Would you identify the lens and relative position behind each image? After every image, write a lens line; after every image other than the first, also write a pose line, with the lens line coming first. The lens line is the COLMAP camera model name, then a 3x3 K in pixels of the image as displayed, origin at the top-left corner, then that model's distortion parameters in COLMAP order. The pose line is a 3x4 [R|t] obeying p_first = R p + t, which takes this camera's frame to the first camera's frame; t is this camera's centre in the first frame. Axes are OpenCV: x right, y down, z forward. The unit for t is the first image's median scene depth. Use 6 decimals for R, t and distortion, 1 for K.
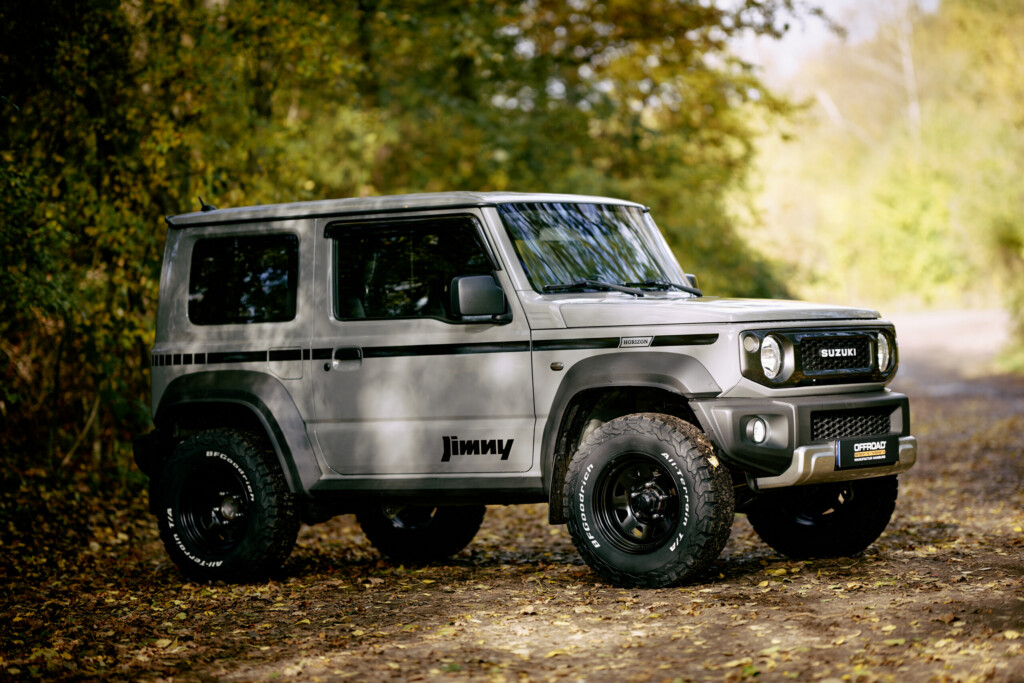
lens RADIAL K [[3128.6, 0, 511.9], [0, 3128.6, 341.3], [0, 0, 1]] dist [0.067705, 0.000000]
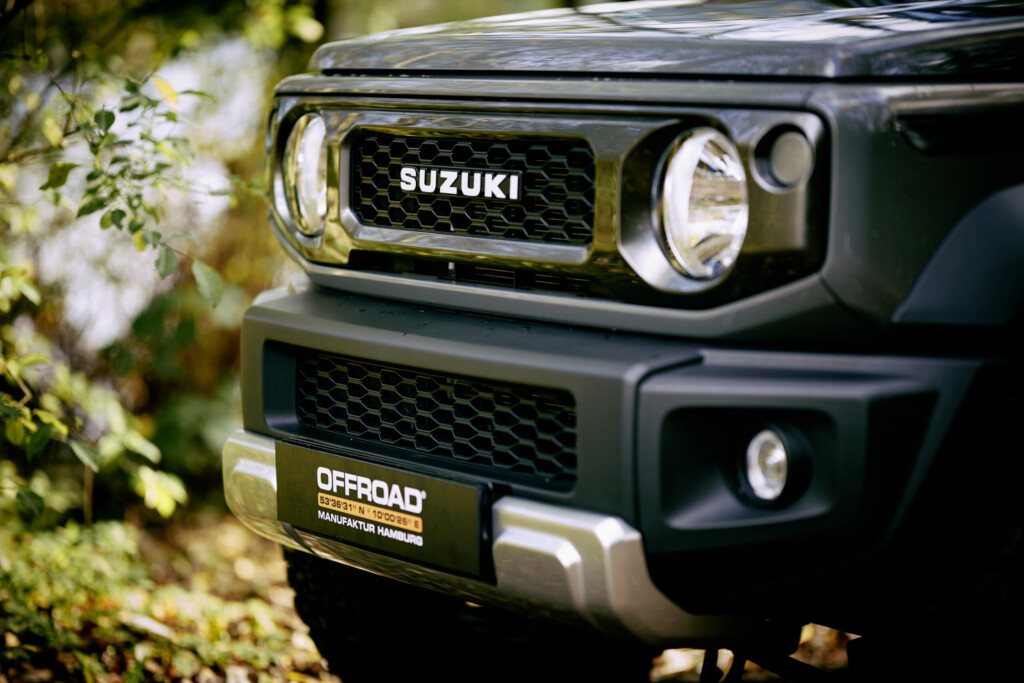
lens RADIAL K [[3128.6, 0, 512.2], [0, 3128.6, 341.4], [0, 0, 1]] dist [0.067705, 0.000000]
pose [[-0.450798, 0.101327, -0.886856, 0.379570], [0.008423, 0.993975, 0.109284, -0.014675], [0.892586, 0.041795, -0.448935, 1.146492]]
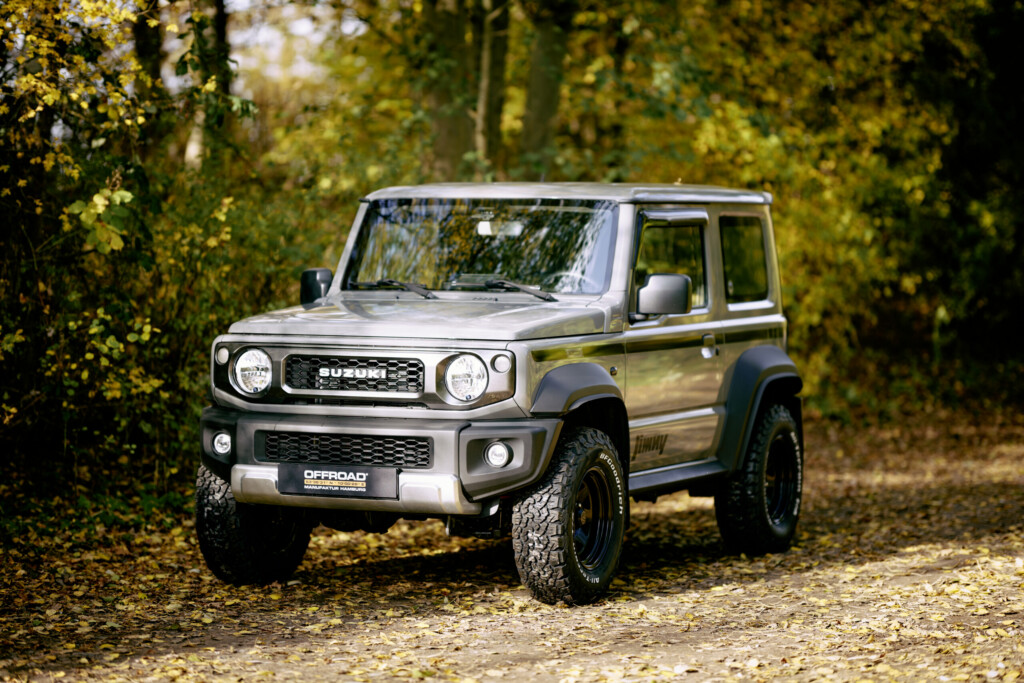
lens RADIAL K [[3128.6, 0, 512.2], [0, 3128.6, 341.4], [0, 0, 1]] dist [0.067705, 0.000000]
pose [[0.039672, 0.079555, -0.996041, 1.043624], [0.005956, 0.996789, 0.079852, -0.080829], [0.999195, -0.009100, 0.039071, 1.012606]]
